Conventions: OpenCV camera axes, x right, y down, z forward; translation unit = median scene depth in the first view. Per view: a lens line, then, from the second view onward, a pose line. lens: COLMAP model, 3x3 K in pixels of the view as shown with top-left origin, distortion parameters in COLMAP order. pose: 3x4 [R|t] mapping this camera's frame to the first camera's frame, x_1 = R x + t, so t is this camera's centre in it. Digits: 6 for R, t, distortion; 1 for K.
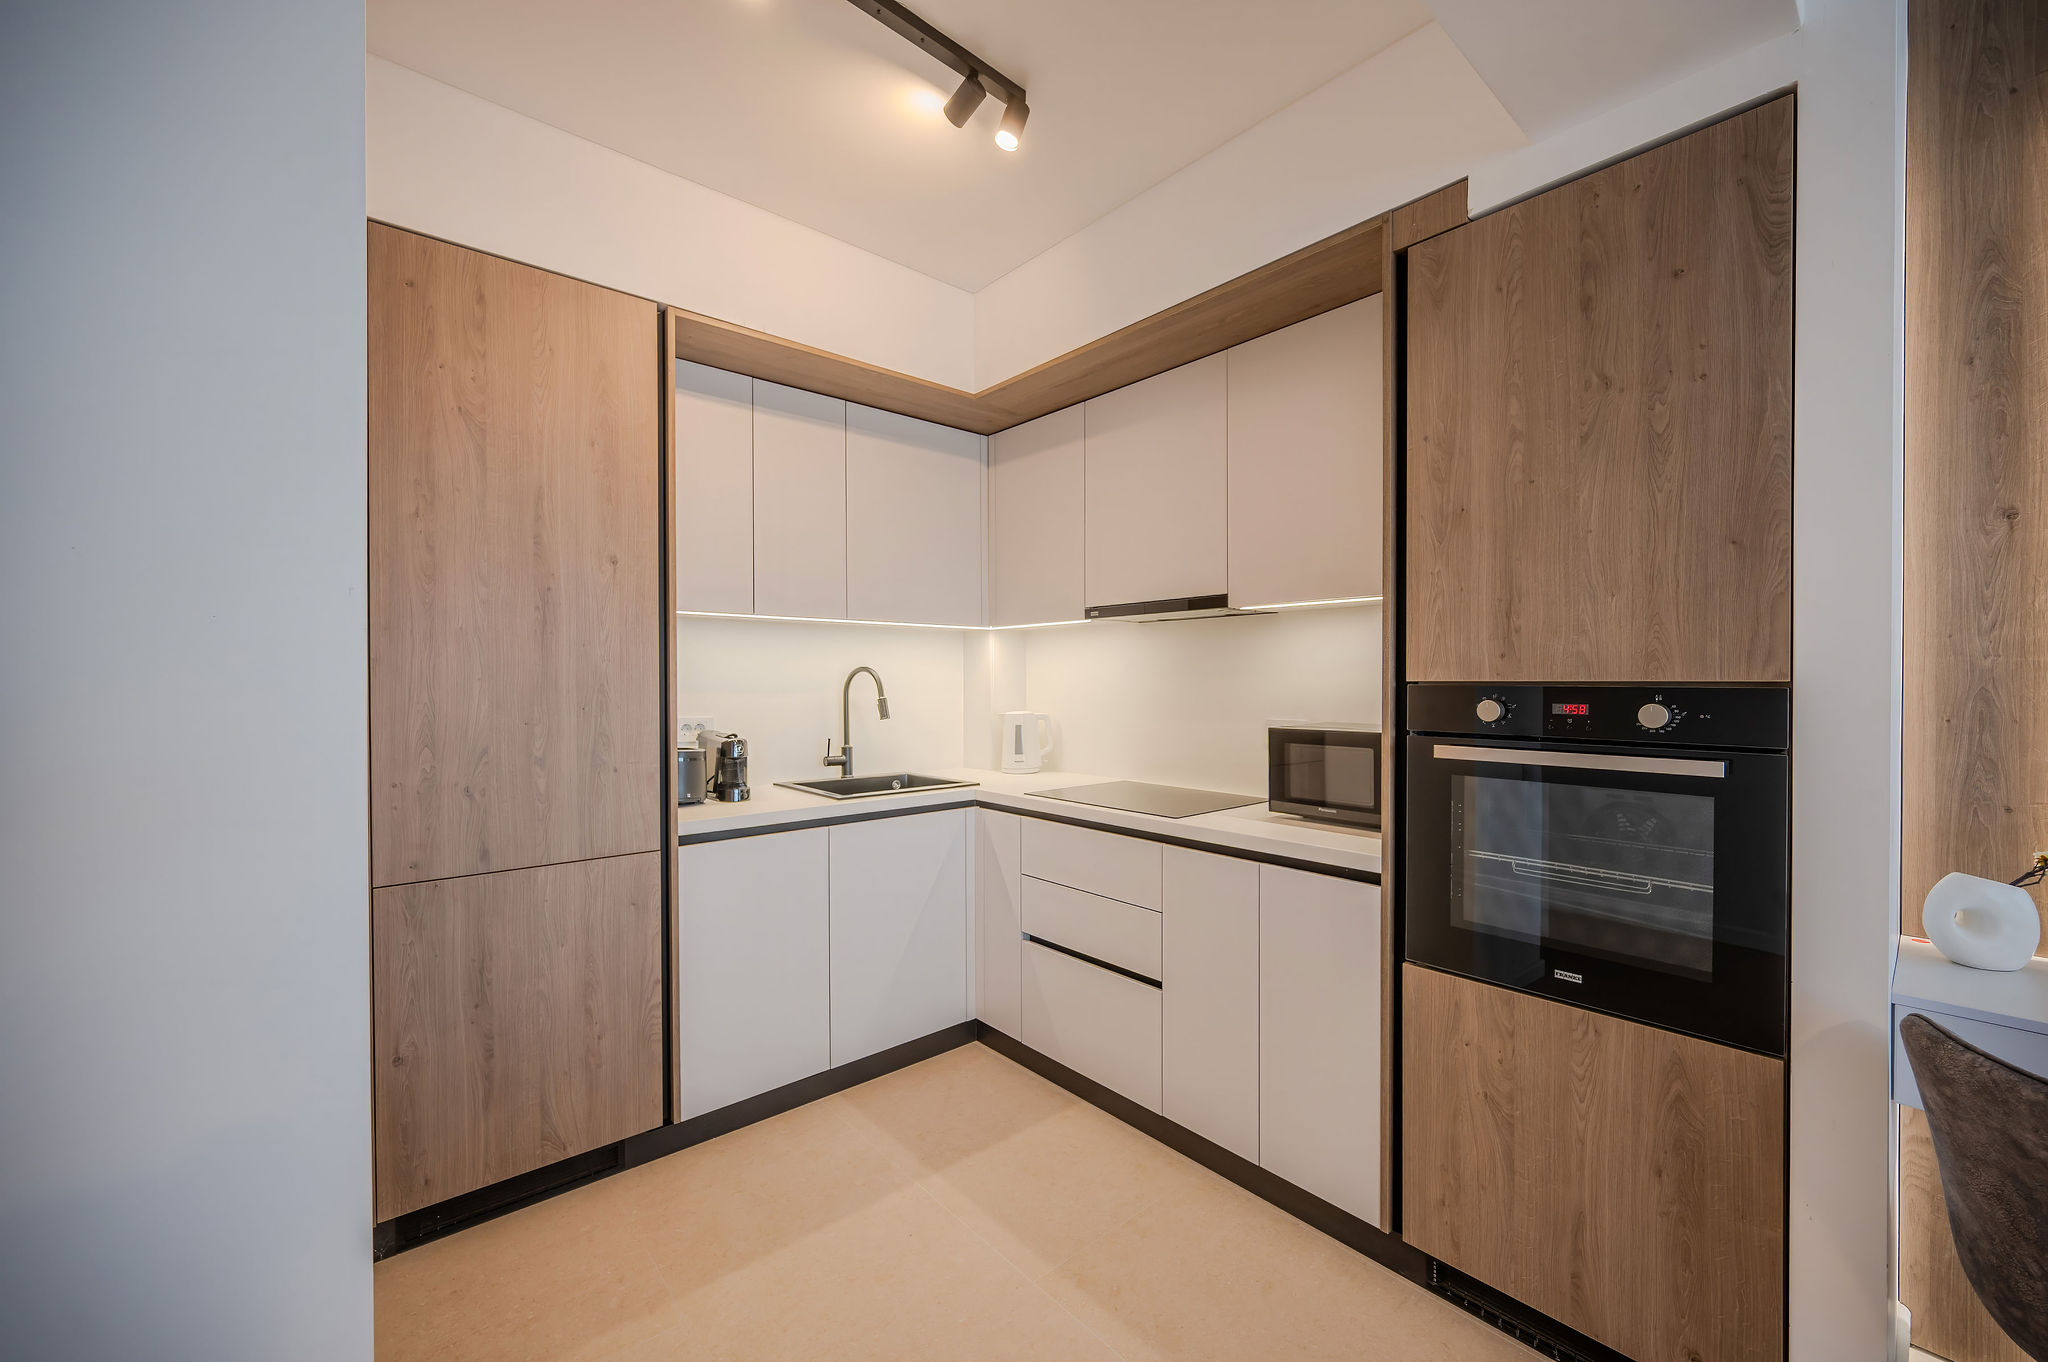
lens RADIAL K [[810.0, 0, 1019.8], [0, 810.0, 683.9], [0, 0, 1]] dist [-0.001262, 0.000225]
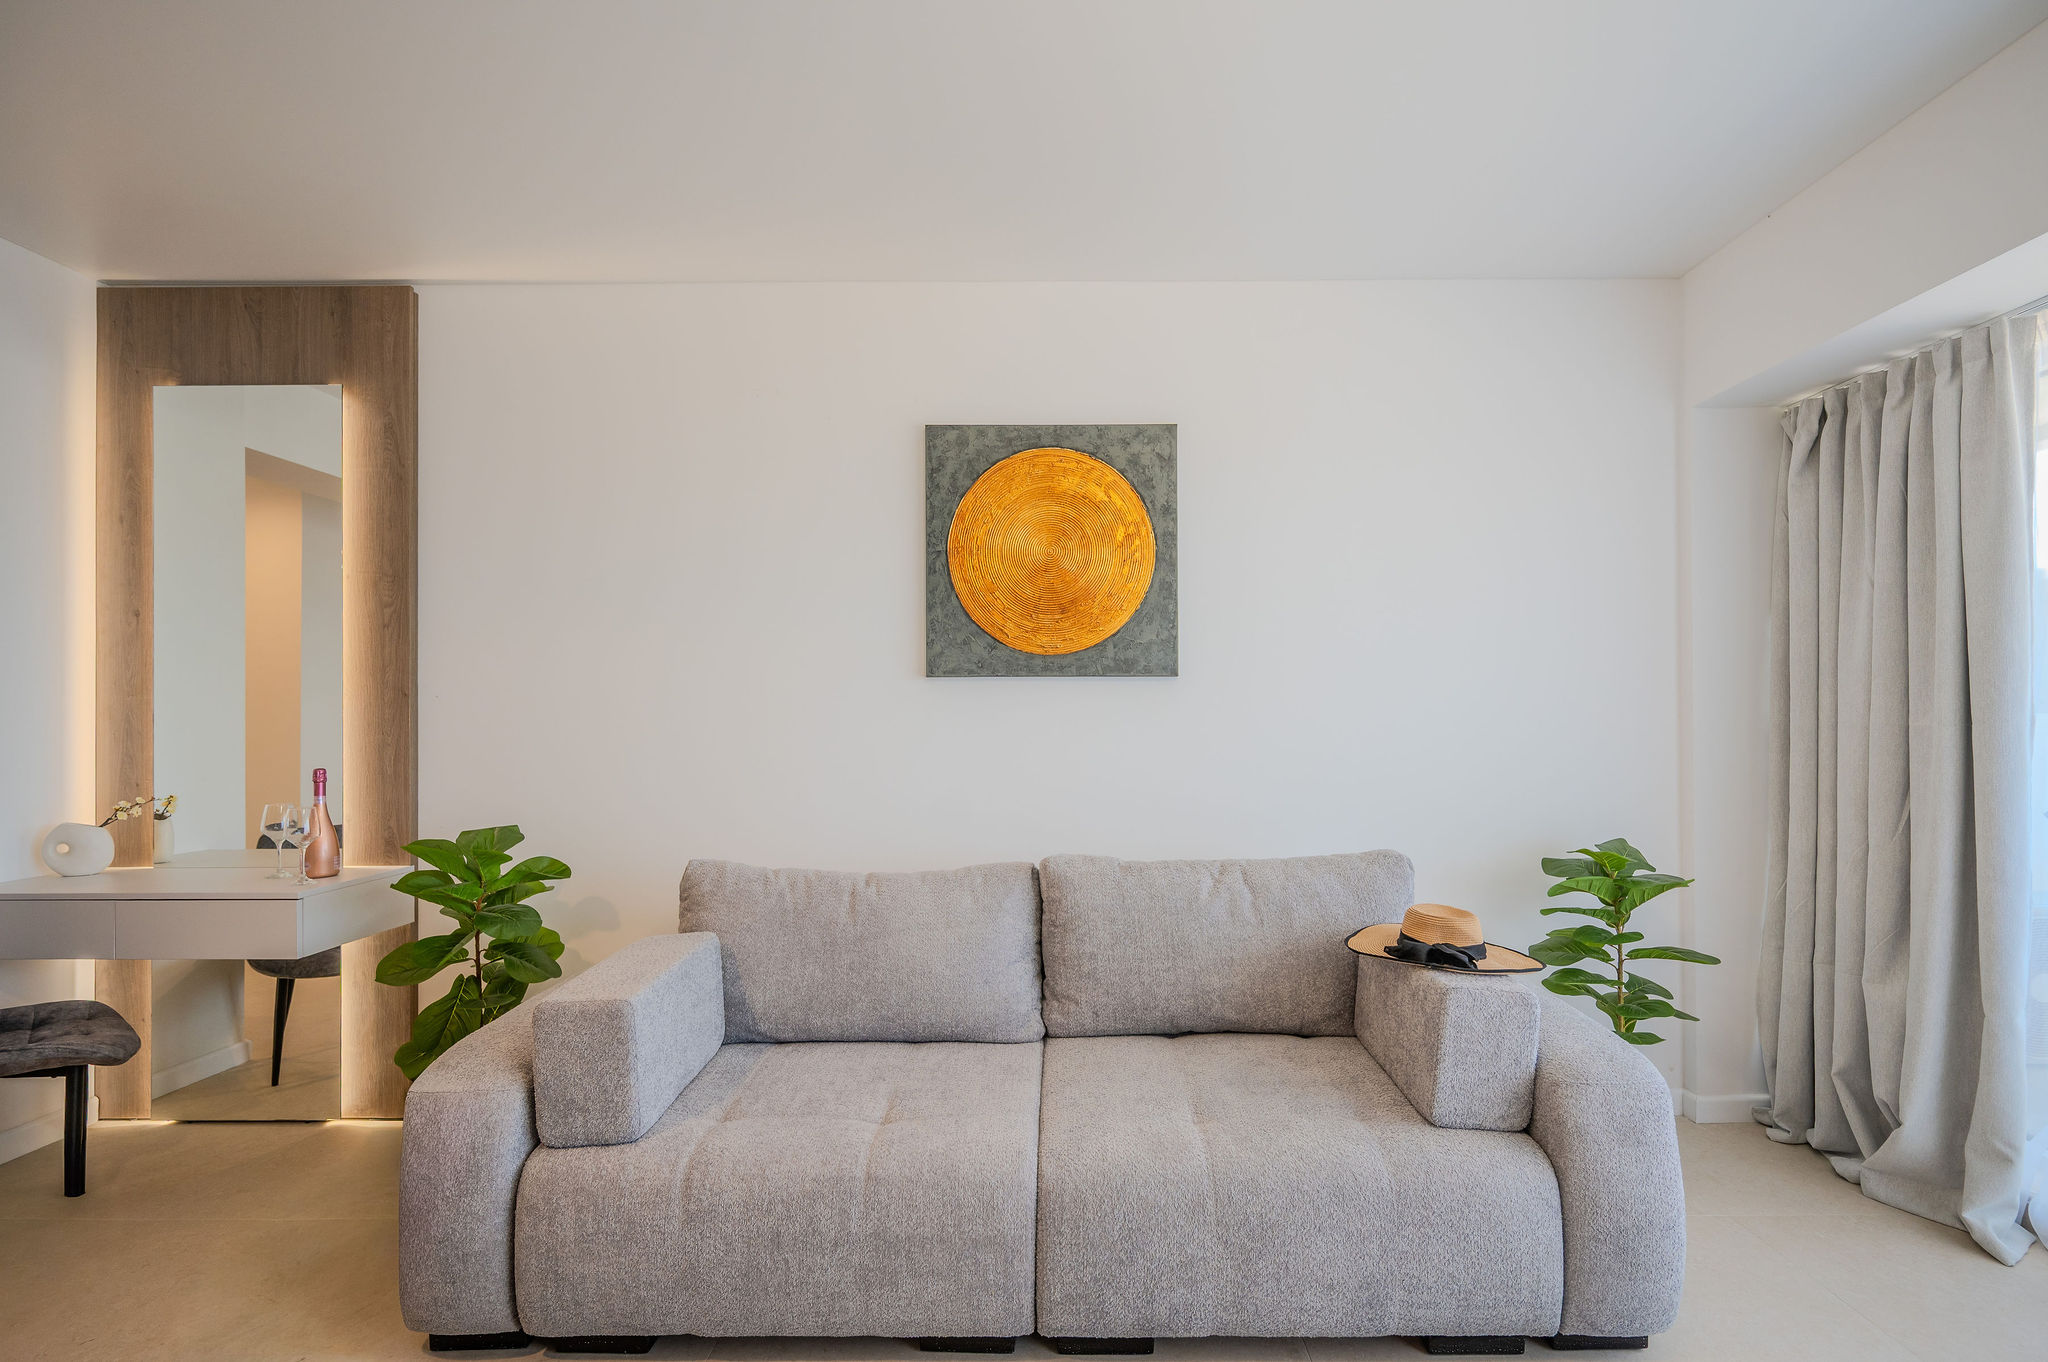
lens RADIAL K [[932.2, 0, 1055.2], [0, 932.2, 706.5], [0, 0, 1]] dist [0.004654, 0.000081]
pose [[0.653615, 0.002354, 0.756823, 0.907579], [0.006875, 0.999935, -0.009048, 0.017440], [-0.756796, 0.011117, 0.653557, -1.640822]]
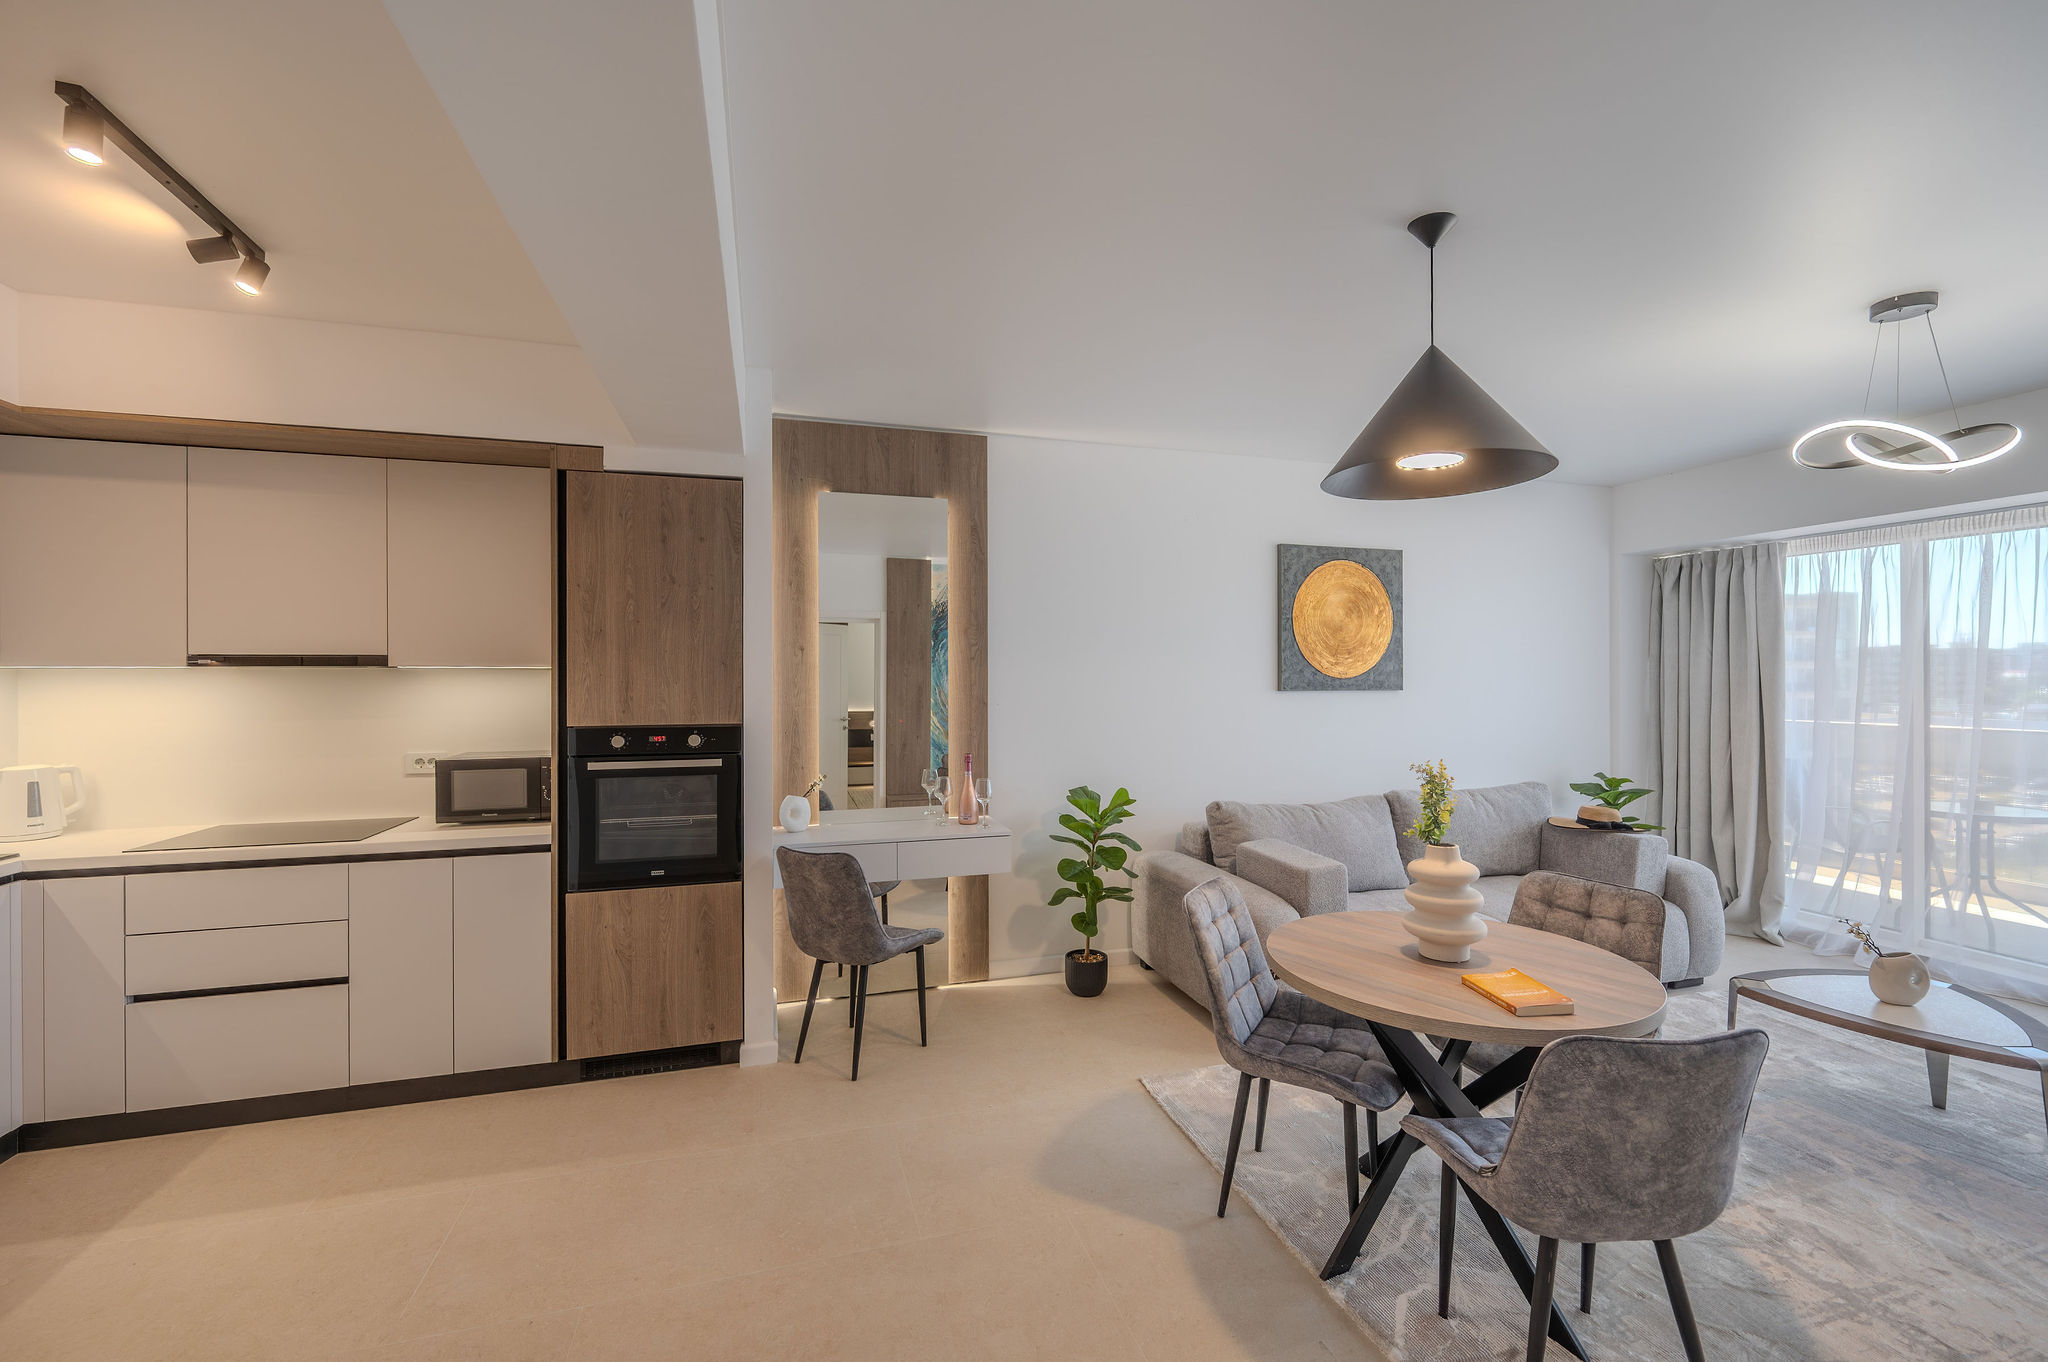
lens RADIAL K [[810.0, 0, 1019.8], [0, 810.0, 683.9], [0, 0, 1]] dist [-0.001262, 0.000225]
pose [[0.411362, -0.002334, 0.911469, -0.704535], [0.007962, 0.999968, -0.001033, -0.086685], [-0.911437, 0.007682, 0.411367, -0.580911]]
